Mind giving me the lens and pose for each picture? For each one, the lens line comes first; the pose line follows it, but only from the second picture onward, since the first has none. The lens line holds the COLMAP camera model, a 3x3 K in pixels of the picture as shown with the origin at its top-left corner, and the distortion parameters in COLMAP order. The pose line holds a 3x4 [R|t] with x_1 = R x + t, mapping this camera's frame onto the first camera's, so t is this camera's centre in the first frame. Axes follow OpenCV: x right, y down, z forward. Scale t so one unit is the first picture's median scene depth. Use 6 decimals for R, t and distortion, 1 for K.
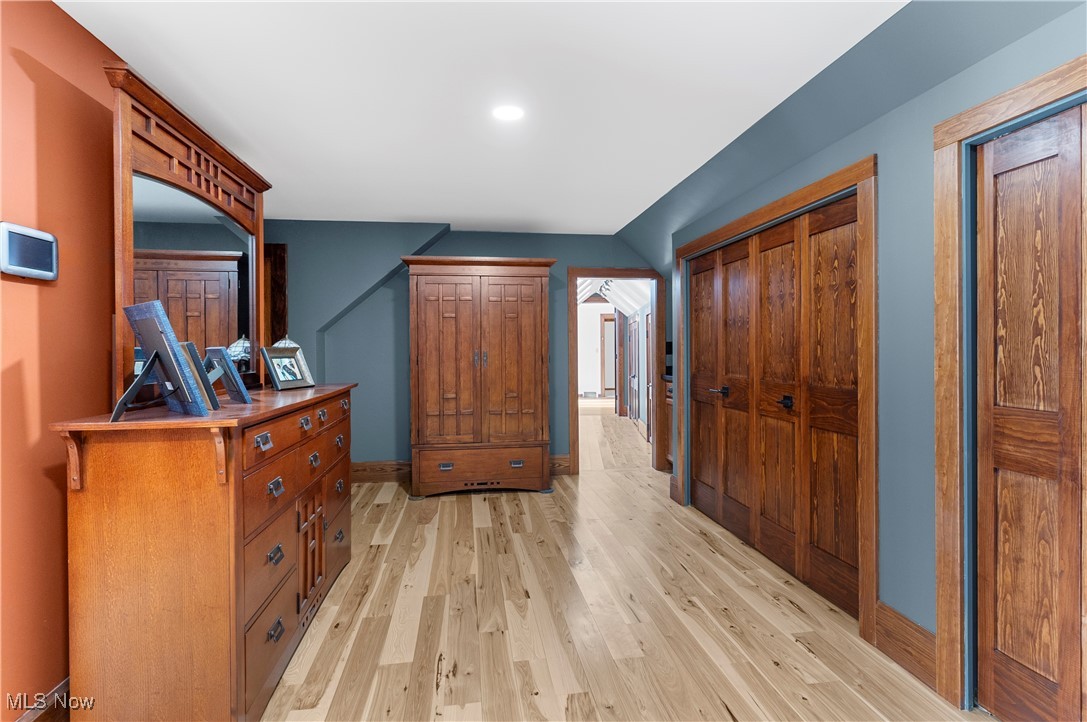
lens RADIAL K [[524.4, 0, 548.4], [0, 524.4, 349.7], [0, 0, 1]] dist [0.000900, 0.000280]
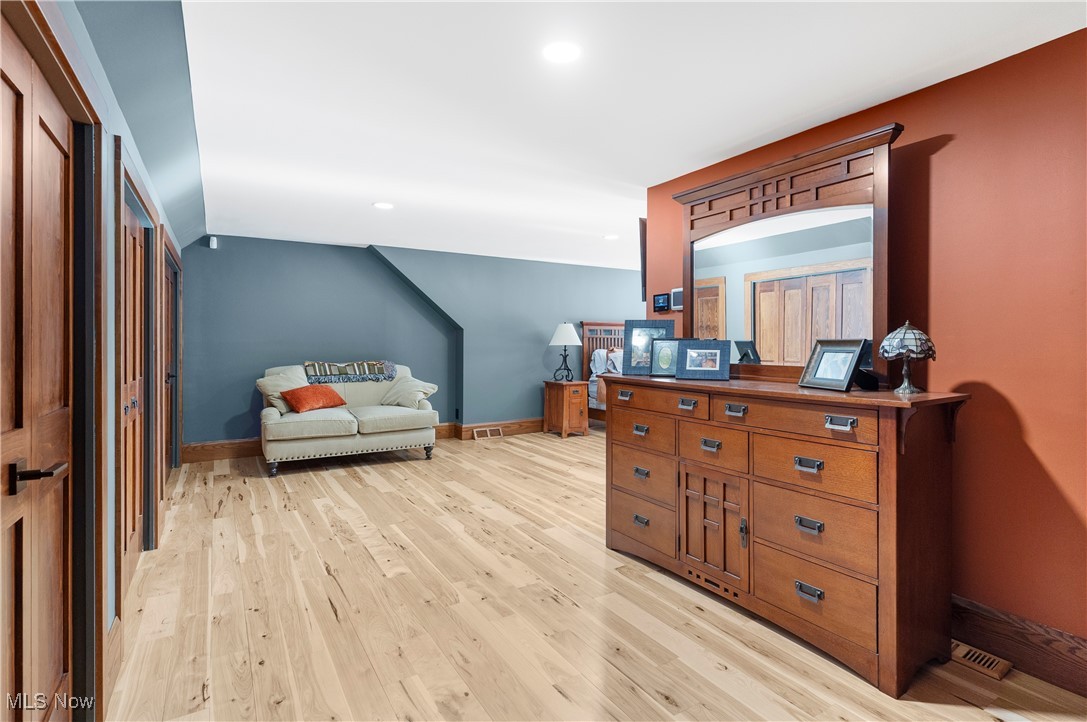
lens RADIAL K [[524.4, 0, 548.4], [0, 524.4, 349.7], [0, 0, 1]] dist [0.000900, 0.000280]
pose [[-0.918238, 0.008678, -0.395933, 0.274195], [0.005013, 0.999934, 0.010292, 0.000958], [0.395997, 0.007466, -0.918222, 1.793079]]
